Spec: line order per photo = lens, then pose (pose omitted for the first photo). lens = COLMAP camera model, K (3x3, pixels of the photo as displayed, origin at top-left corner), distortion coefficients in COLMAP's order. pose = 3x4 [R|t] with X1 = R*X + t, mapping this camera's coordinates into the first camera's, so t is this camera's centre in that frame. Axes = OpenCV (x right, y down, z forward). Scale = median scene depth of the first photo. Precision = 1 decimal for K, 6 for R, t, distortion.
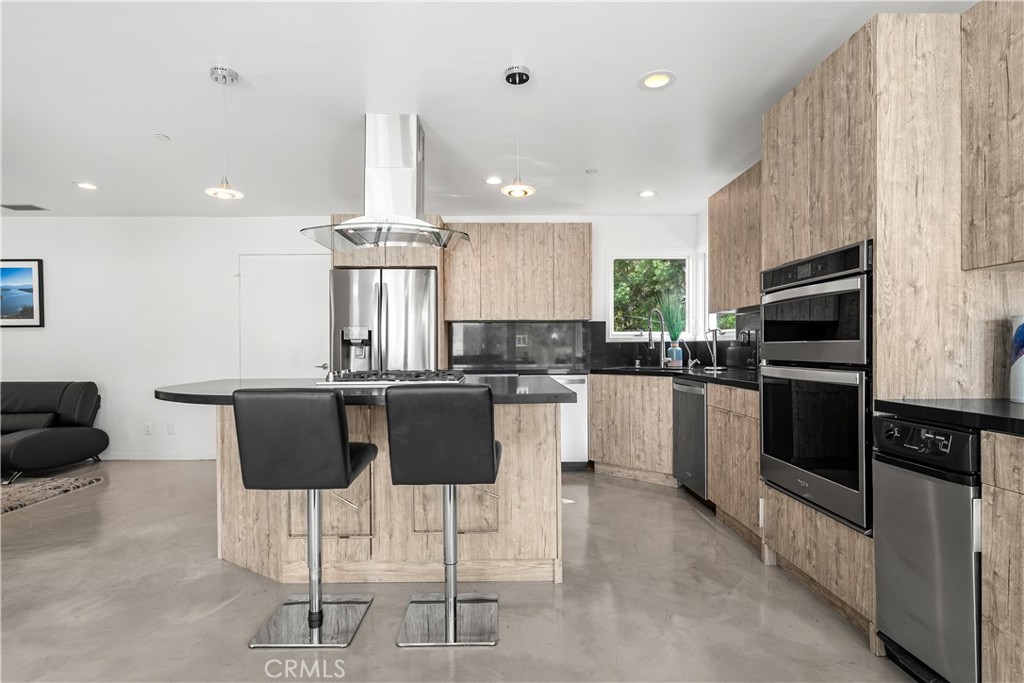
lens RADIAL K [[504.5, 0, 497.4], [0, 504.5, 347.5], [0, 0, 1]] dist [0.005357, -0.001764]
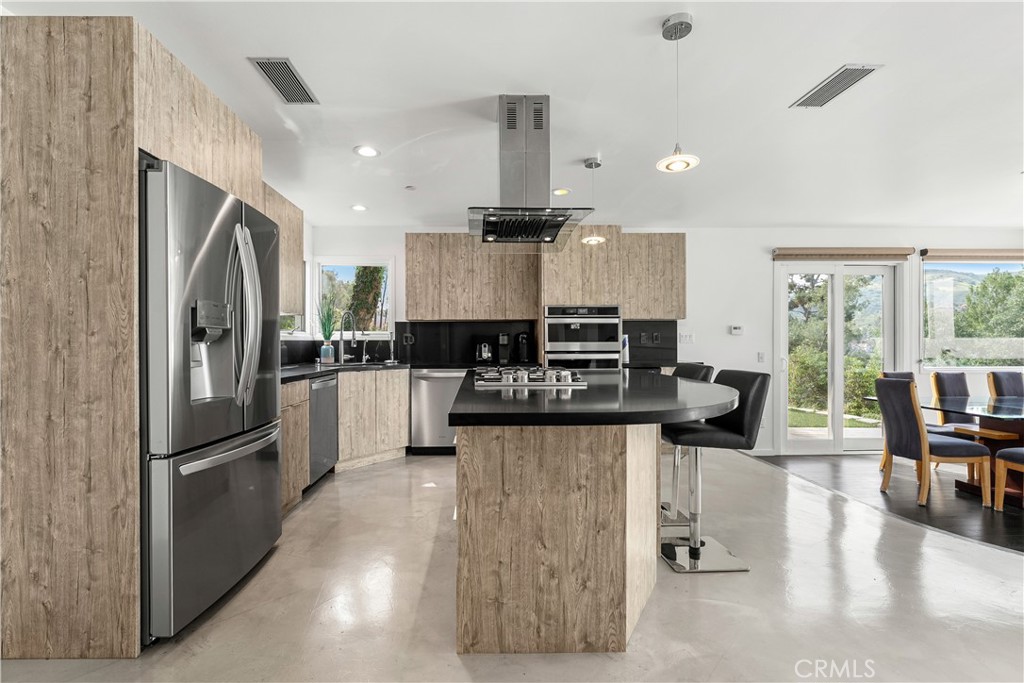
lens RADIAL K [[457.2, 0, 488.0], [0, 457.2, 345.0], [0, 0, 1]] dist [-0.002828, 0.000149]
pose [[-0.023543, 0.001112, 0.999722, -1.338729], [0.003126, 0.999995, -0.001039, 0.001415], [-0.999718, 0.003101, -0.023547, 1.376542]]
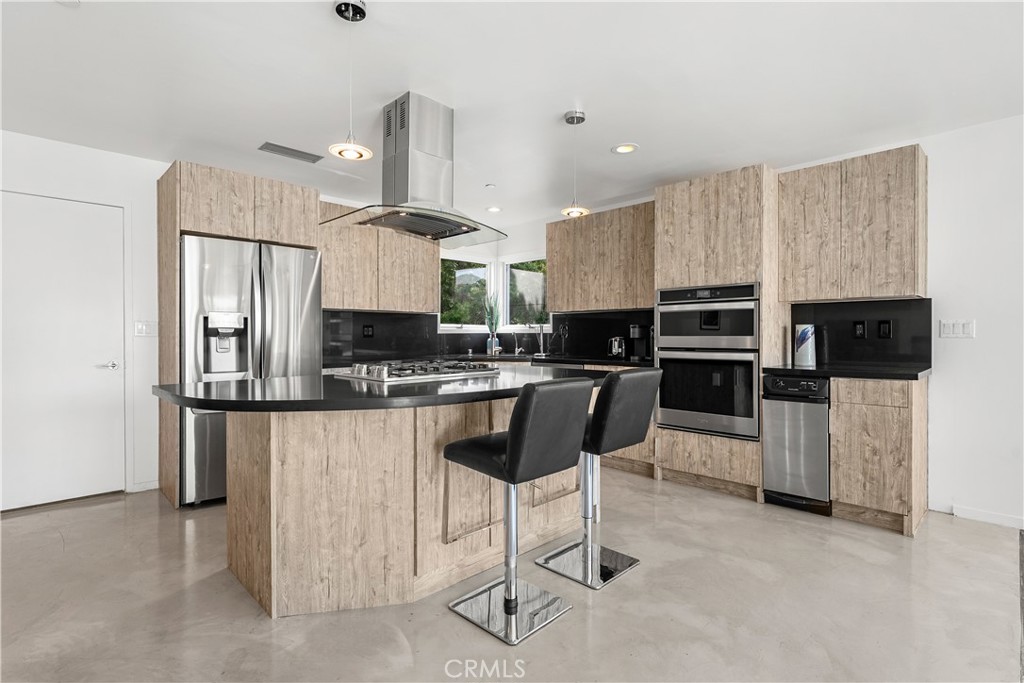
lens RADIAL K [[504.5, 0, 501.9], [0, 504.5, 337.1], [0, 0, 1]] dist [0.005357, -0.001764]
pose [[0.716840, 0.000974, 0.697237, -0.964661], [-0.002153, 0.999997, 0.000817, -0.007797], [-0.697235, -0.002086, 0.716840, 0.251007]]
